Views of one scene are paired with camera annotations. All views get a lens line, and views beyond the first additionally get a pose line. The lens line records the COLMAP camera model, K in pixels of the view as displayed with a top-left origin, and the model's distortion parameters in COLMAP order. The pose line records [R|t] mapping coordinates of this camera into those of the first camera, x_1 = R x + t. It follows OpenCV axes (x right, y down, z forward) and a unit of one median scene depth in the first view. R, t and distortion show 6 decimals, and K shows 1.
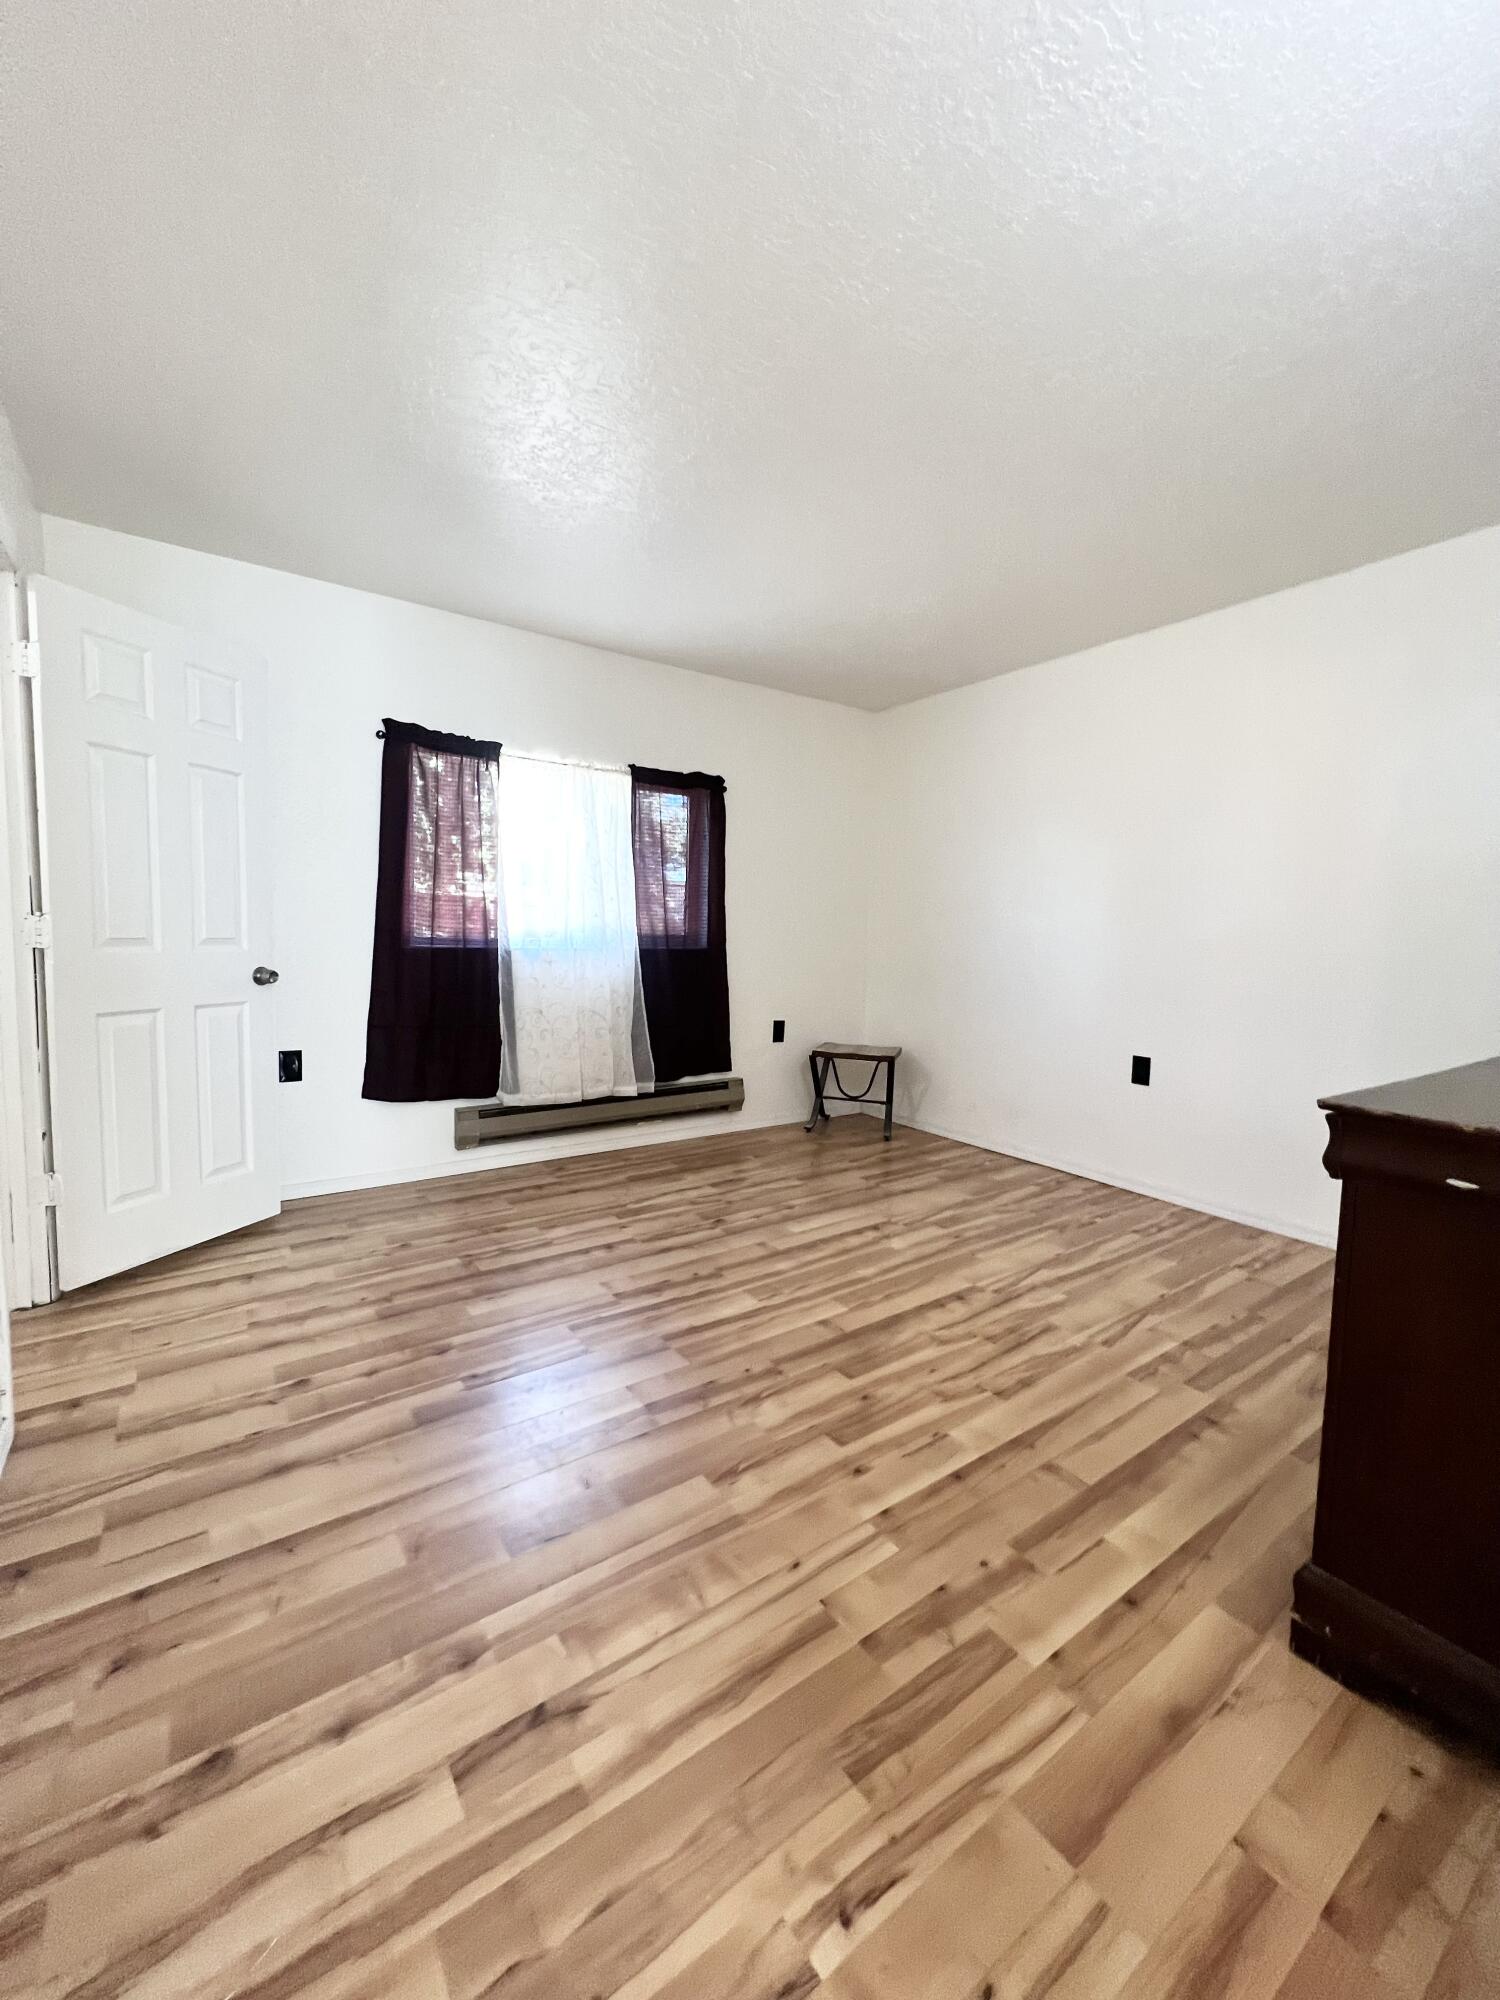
lens RADIAL K [[802.8, 0, 759.3], [0, 802.8, 995.6], [0, 0, 1]] dist [-0.000285, 0.000855]
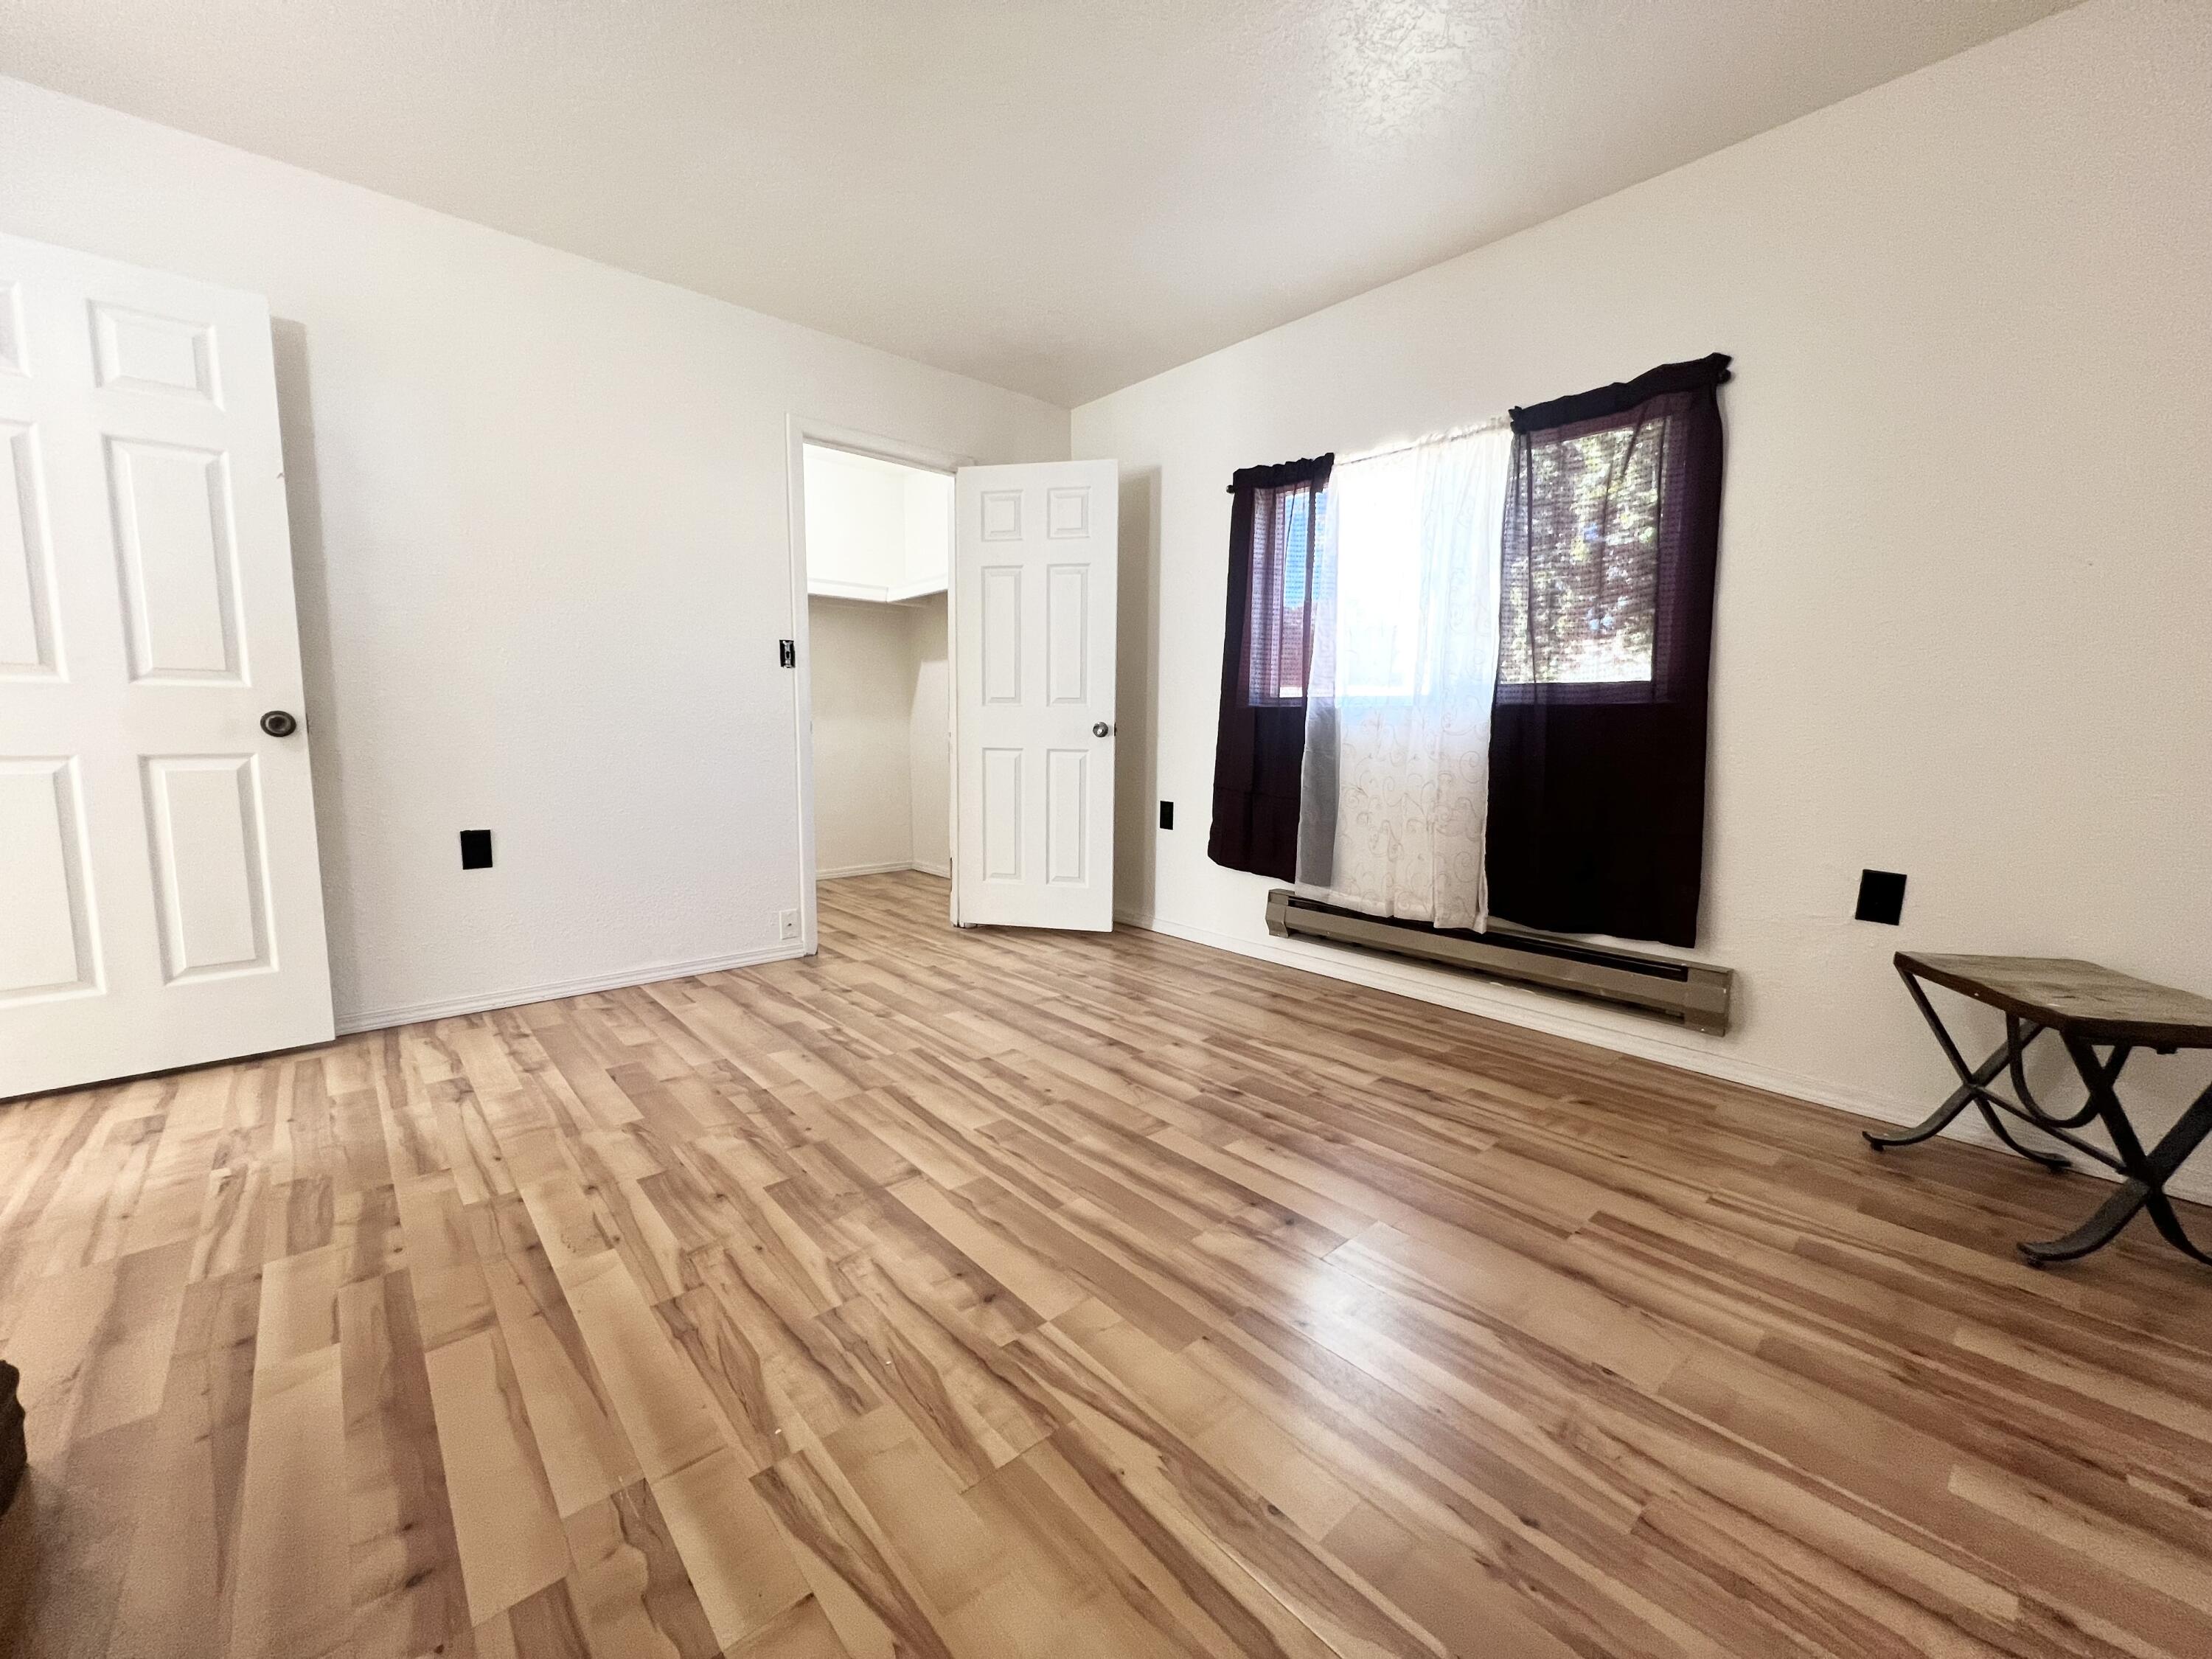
lens RADIAL K [[887.9, 0, 1100.6], [0, 887.9, 825.2], [0, 0, 1]] dist [-0.000285, 0.000855]
pose [[0.099861, 0.092713, -0.990672, 0.795378], [-0.087889, 0.992579, 0.084033, 0.006403], [0.991112, 0.078678, 0.107269, 0.959726]]
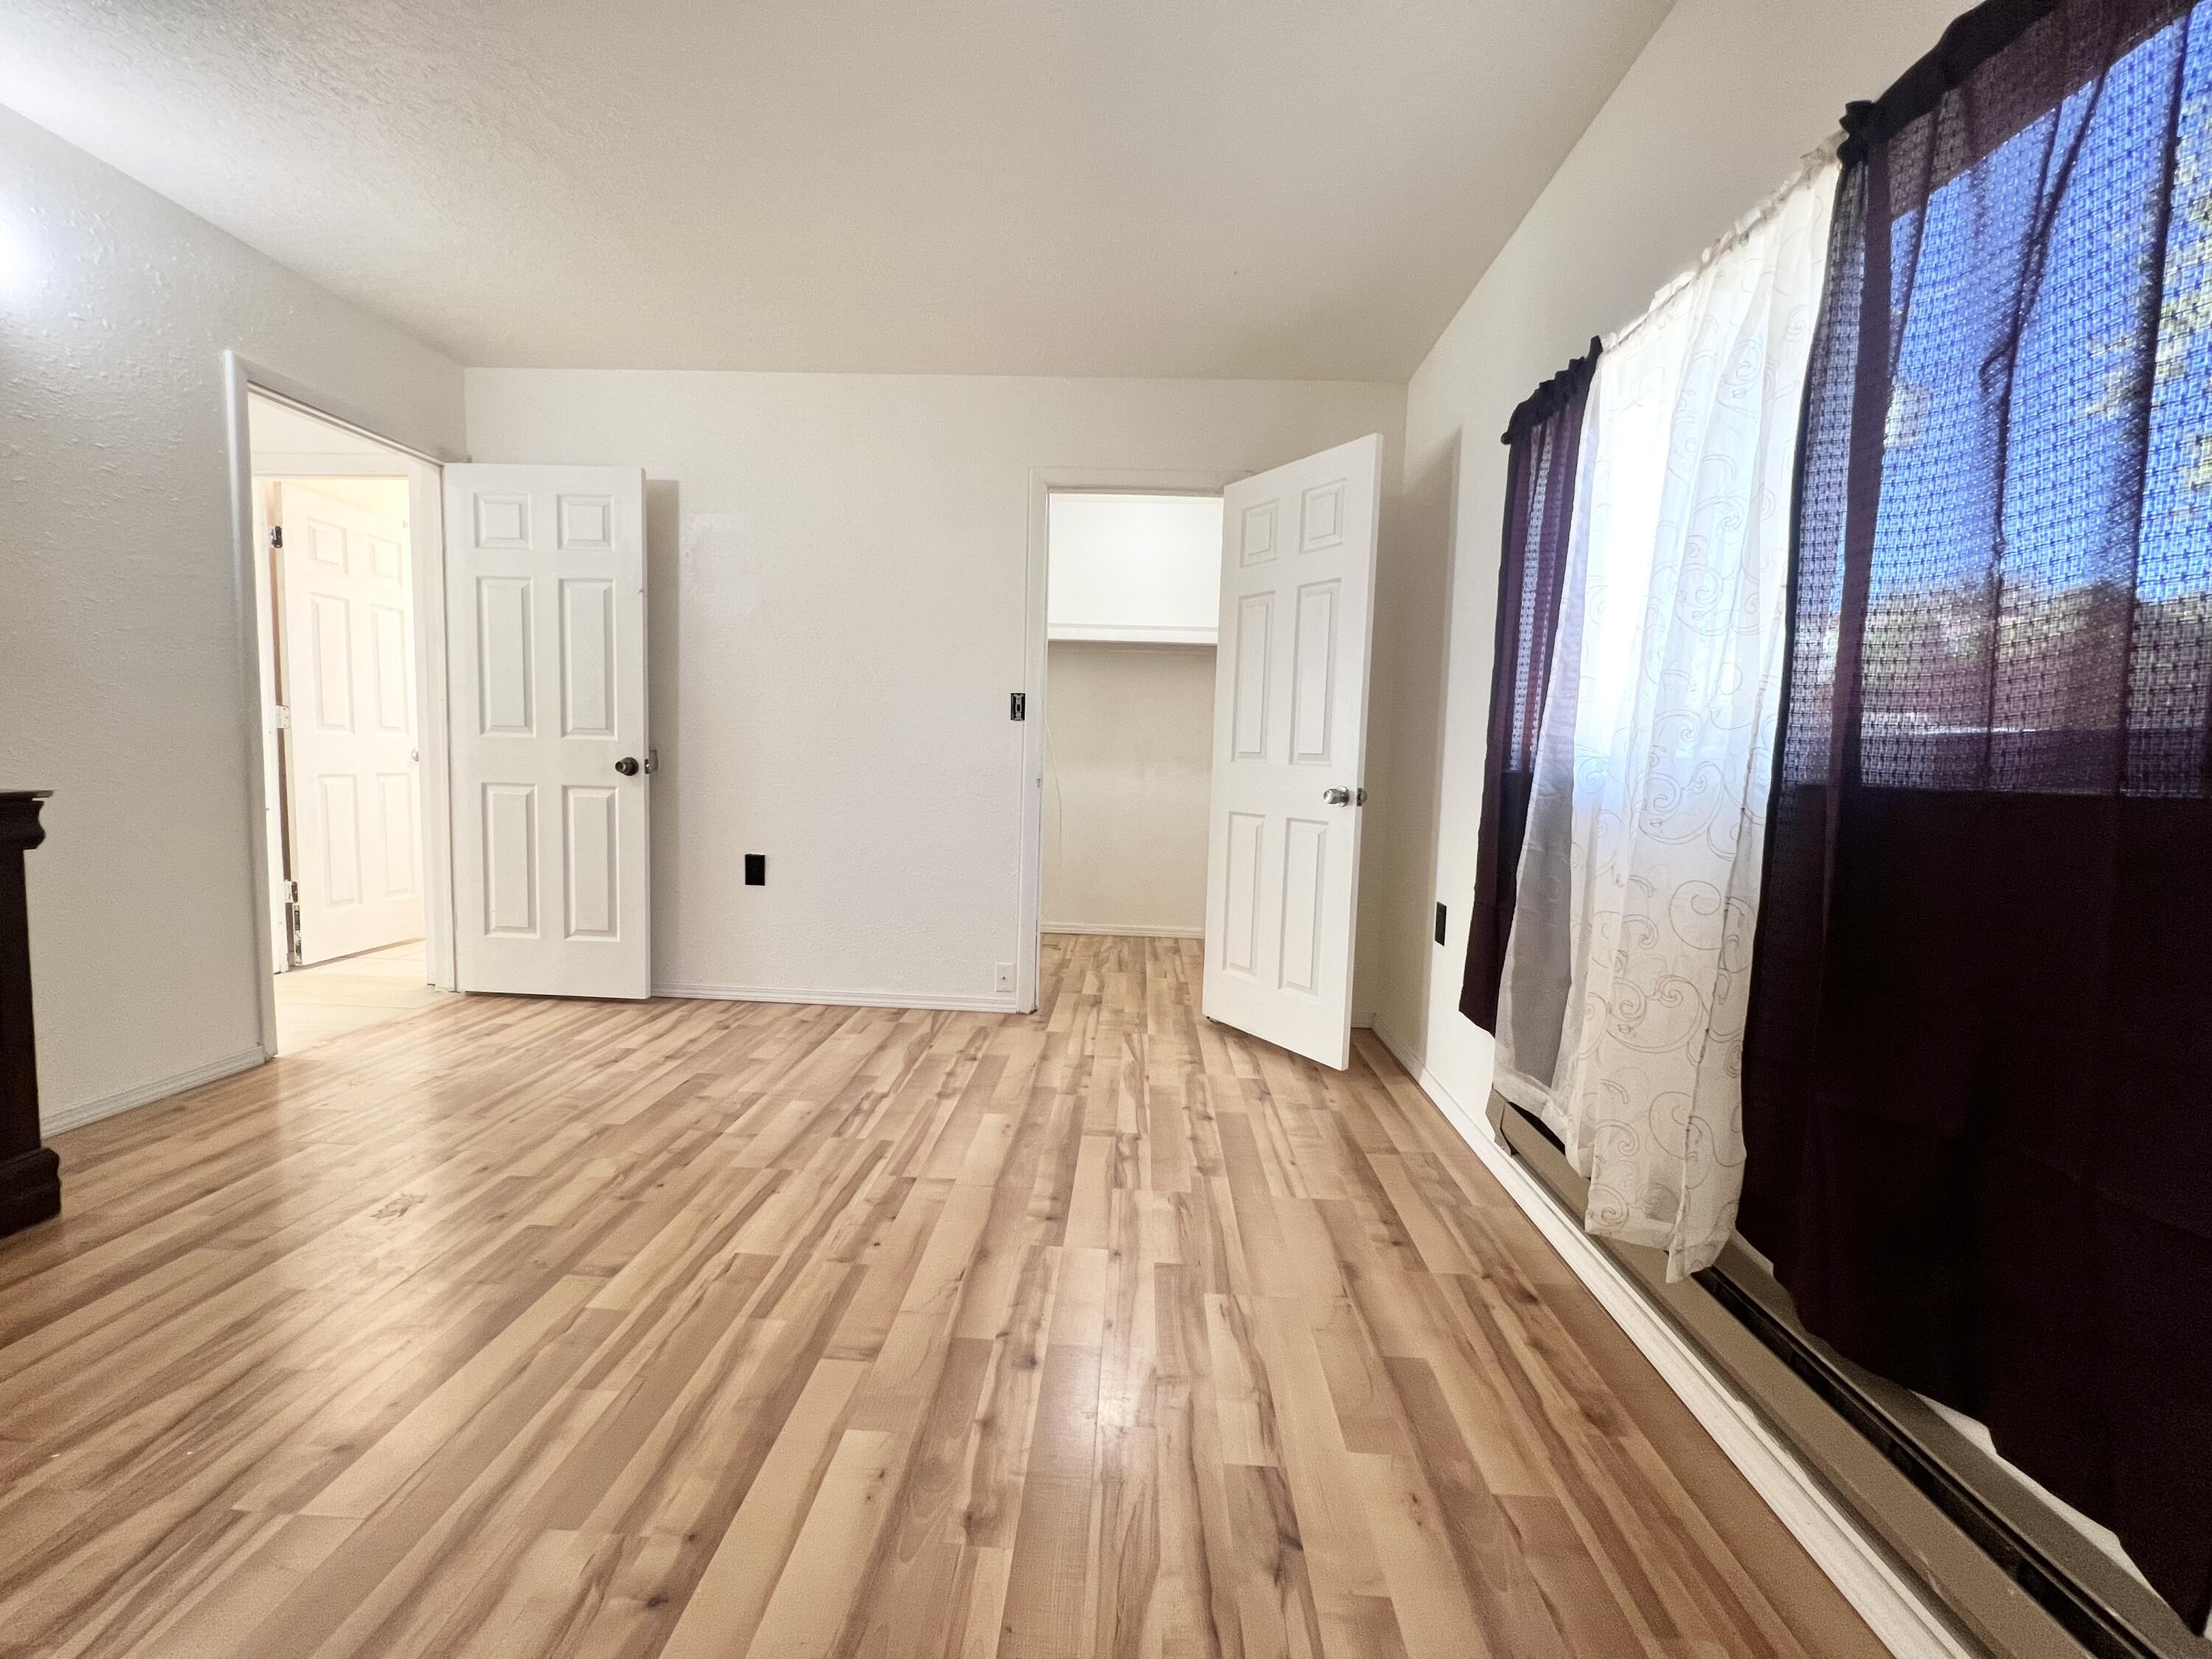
lens RADIAL K [[887.9, 0, 1100.6], [0, 887.9, 825.2], [0, 0, 1]] dist [-0.000285, 0.000855]
pose [[-0.622195, 0.018406, -0.782646, 0.364477], [-0.109533, 0.987843, 0.110309, -0.081134], [0.775162, 0.154359, -0.612615, 1.556818]]
